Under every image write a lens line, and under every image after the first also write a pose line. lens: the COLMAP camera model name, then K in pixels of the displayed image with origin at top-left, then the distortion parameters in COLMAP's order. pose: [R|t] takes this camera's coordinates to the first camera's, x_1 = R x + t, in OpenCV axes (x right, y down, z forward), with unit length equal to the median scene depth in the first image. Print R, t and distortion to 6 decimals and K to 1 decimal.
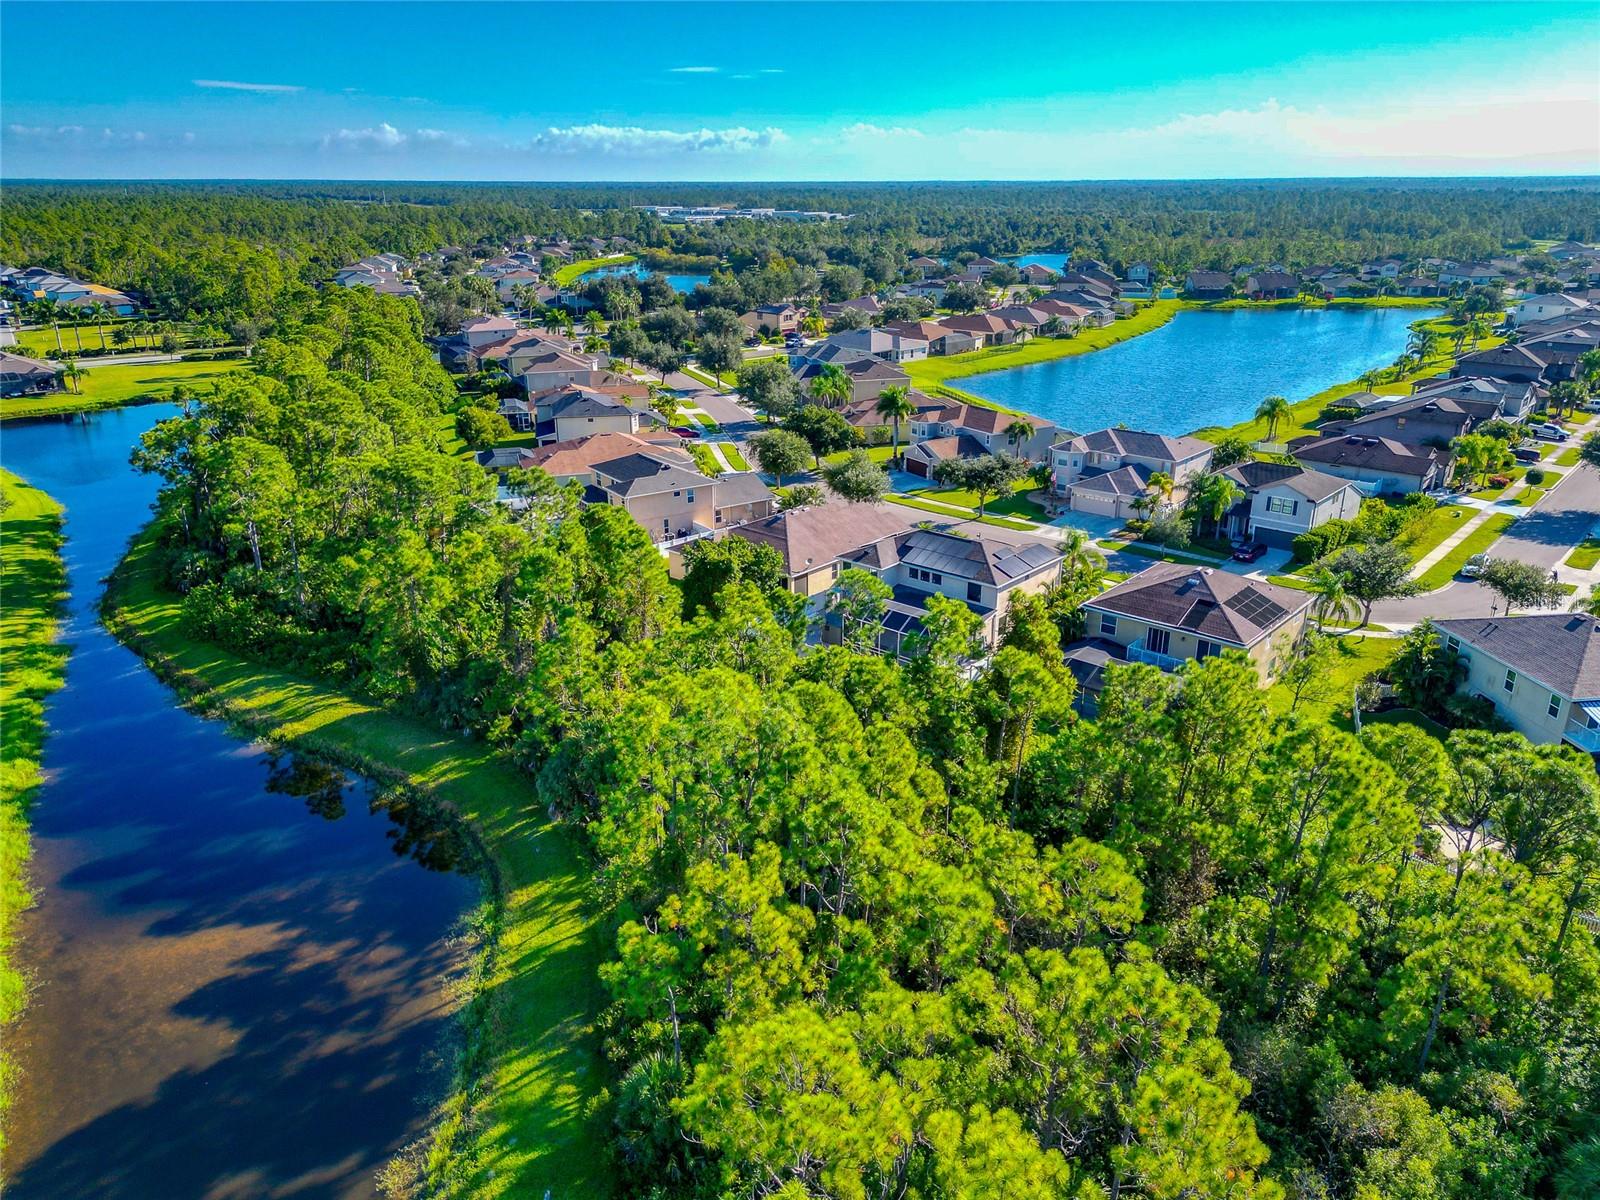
lens RADIAL K [[1098.2, 0, 749.7], [0, 1098.2, 581.8], [0, 0, 1]] dist [0.060905, -0.060312]
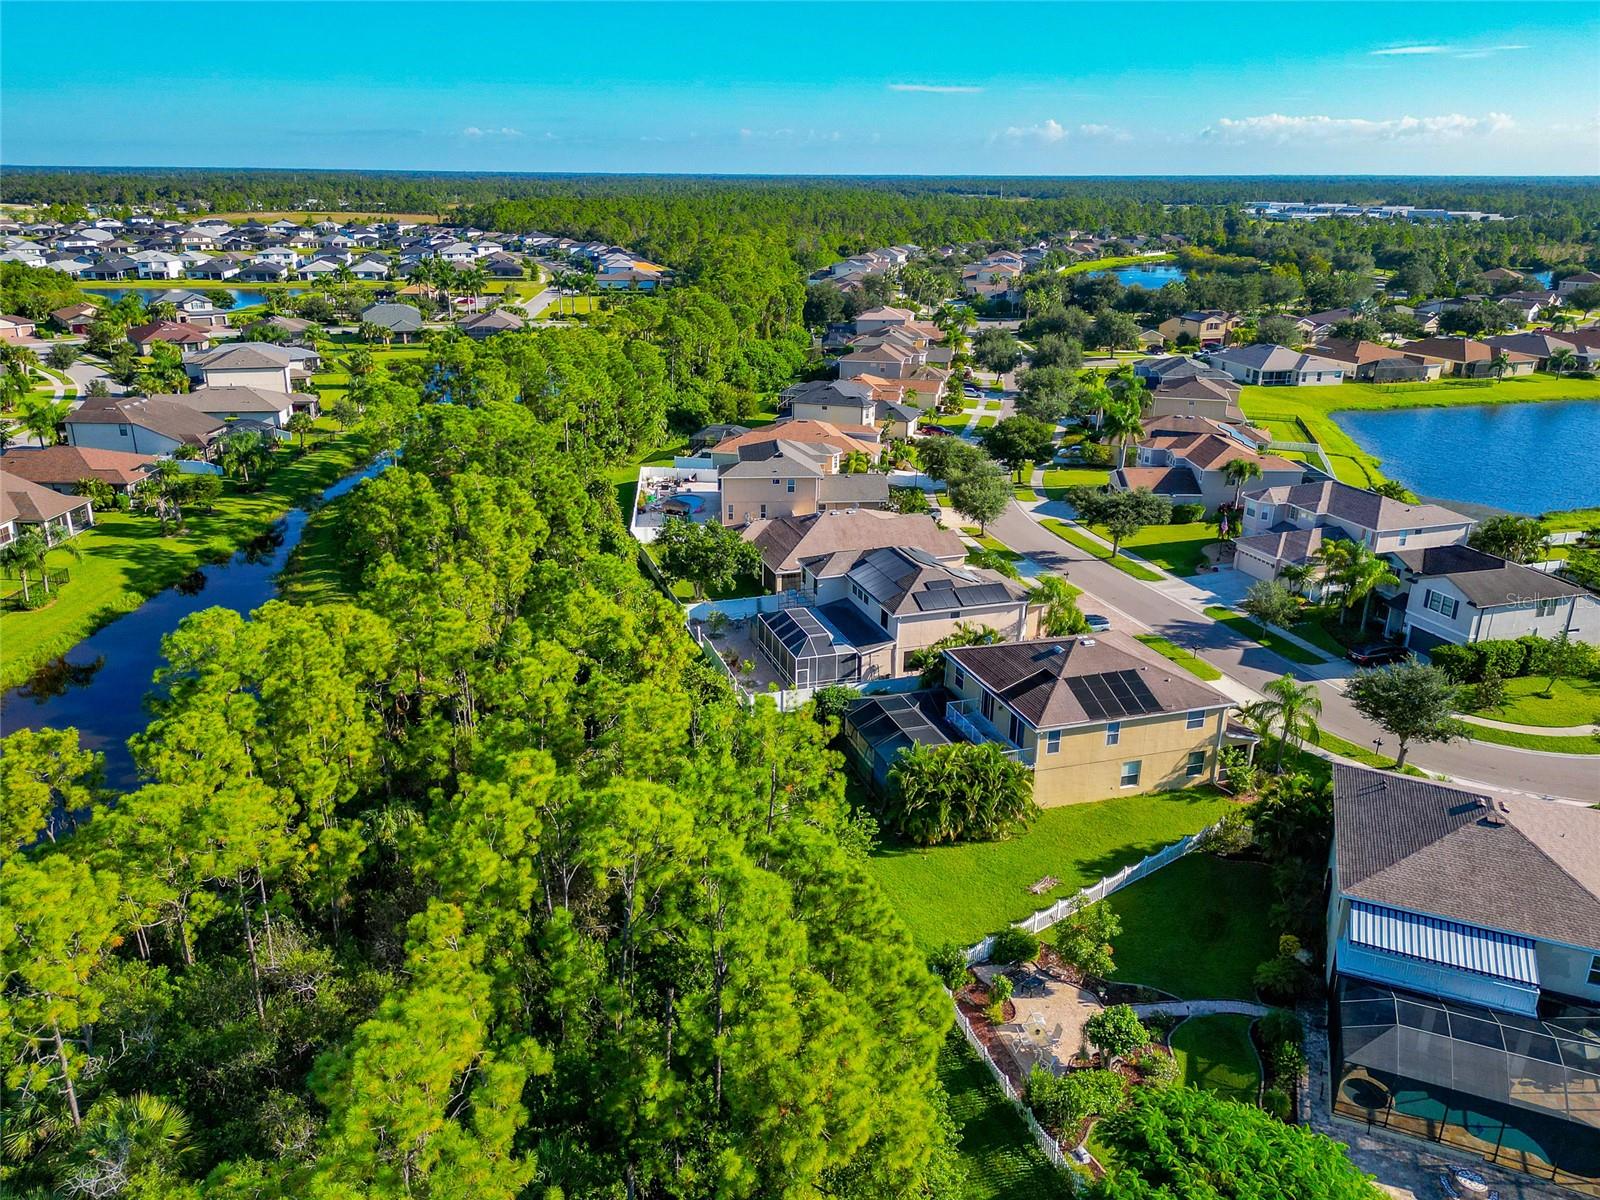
lens RADIAL K [[1098.2, 0, 749.7], [0, 1098.2, 581.8], [0, 0, 1]] dist [0.060905, -0.060312]
pose [[0.862465, 0.180050, -0.473007, 0.380436], [-0.178182, 0.982767, 0.049199, -0.032209], [0.473714, 0.041849, 0.879684, 0.097311]]
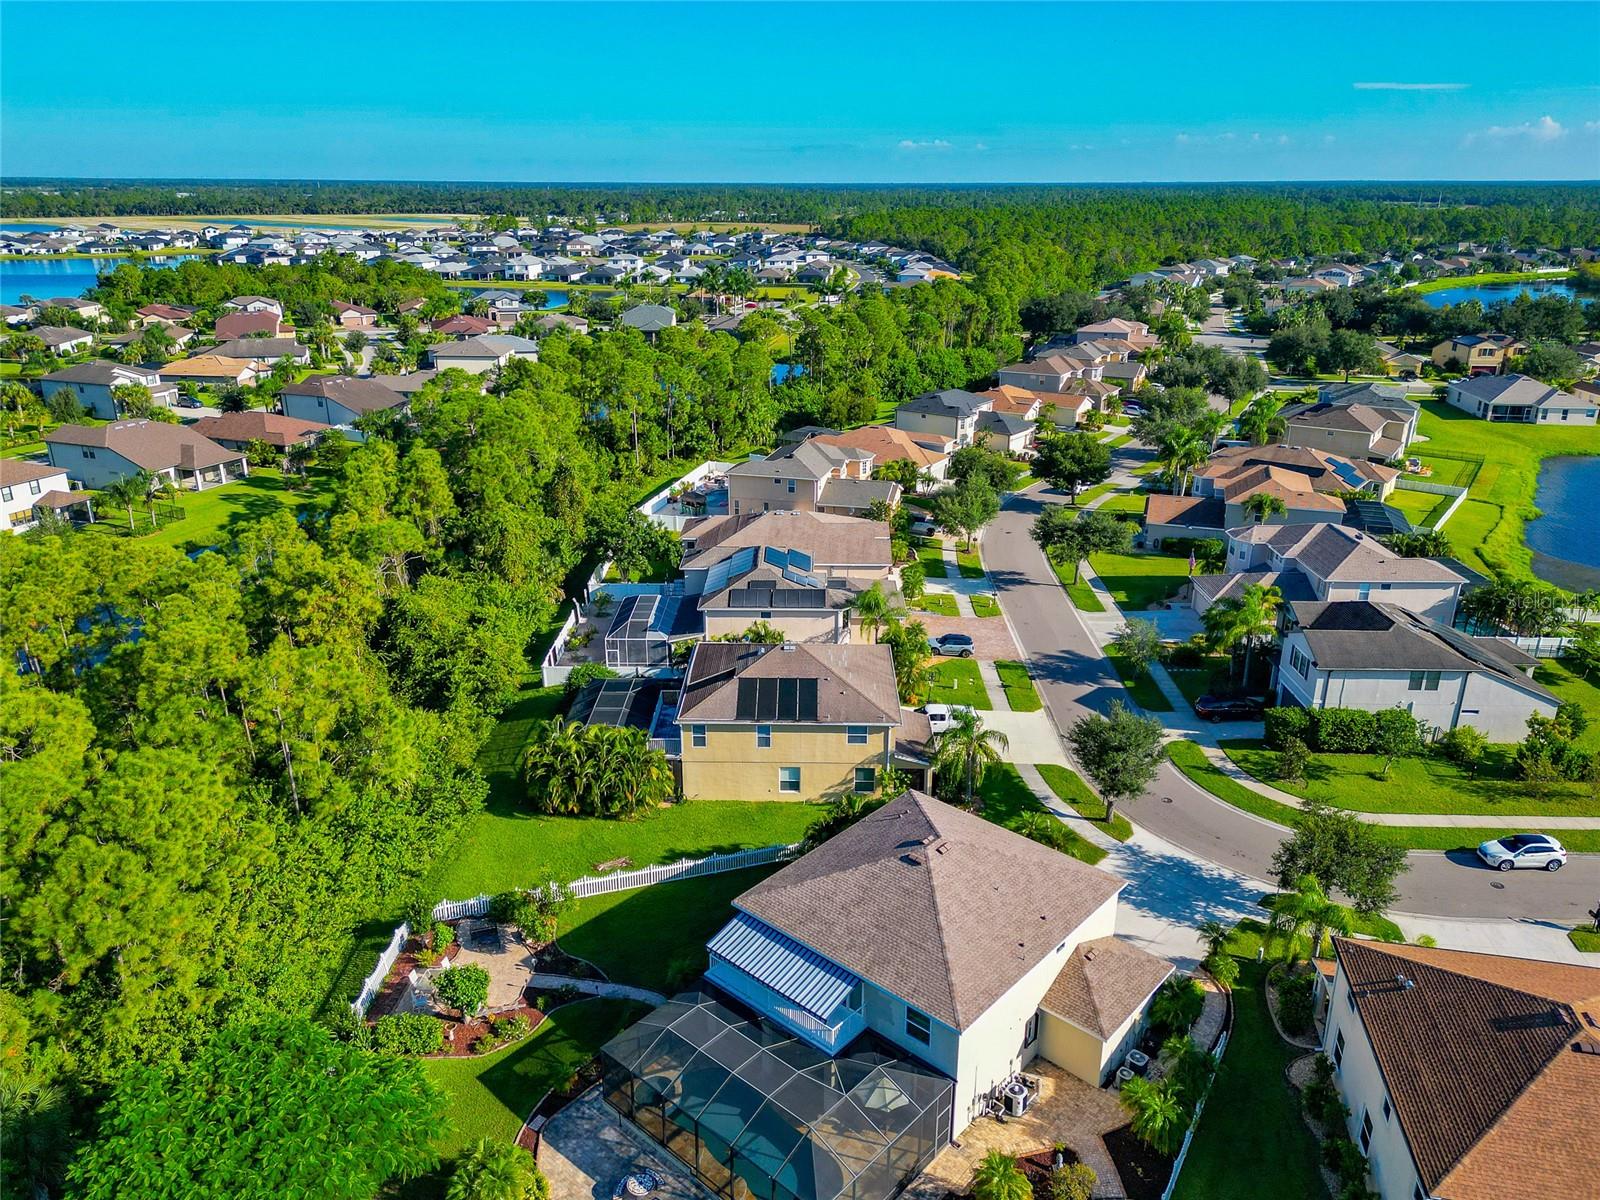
lens RADIAL K [[1076.2, 0, 800.0], [0, 1076.2, 600.0], [0, 0, 1]] dist [0.057313, -0.048267]
pose [[0.669060, 0.267097, -0.693555, 0.644711], [-0.253598, 0.959229, 0.124770, -0.097782], [0.698604, 0.092405, 0.709517, 0.278224]]
